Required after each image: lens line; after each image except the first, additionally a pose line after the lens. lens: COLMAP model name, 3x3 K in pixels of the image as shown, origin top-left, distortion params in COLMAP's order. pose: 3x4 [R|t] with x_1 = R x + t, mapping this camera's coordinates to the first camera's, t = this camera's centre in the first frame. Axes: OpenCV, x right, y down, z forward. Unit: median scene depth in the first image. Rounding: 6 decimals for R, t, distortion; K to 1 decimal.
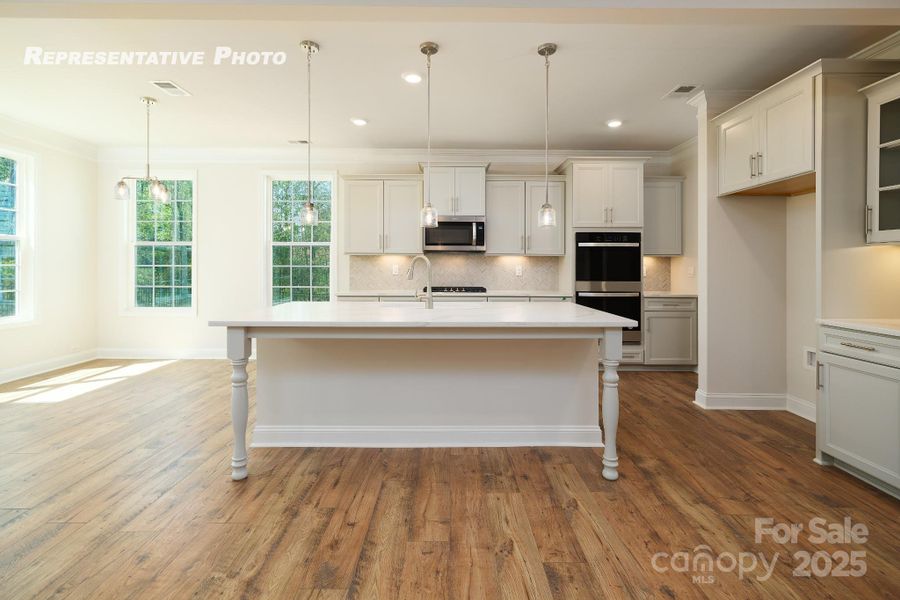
lens RADIAL K [[415.9, 0, 449.7], [0, 415.9, 267.3], [0, 0, 1]] dist [-0.000414, -0.000350]
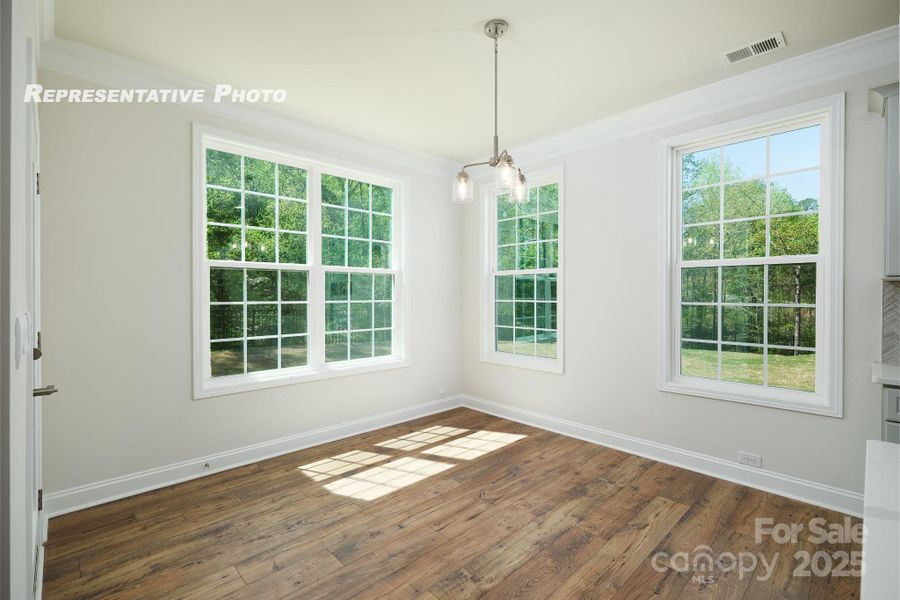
lens RADIAL K [[415.9, 0, 444.8], [0, 415.9, 298.5], [0, 0, 1]] dist [-0.000414, -0.000350]
pose [[0.687454, 0.004214, -0.726215, -0.231570], [-0.005173, 0.999986, 0.000906, -0.008589], [0.726209, 0.003134, 0.687467, 0.365466]]
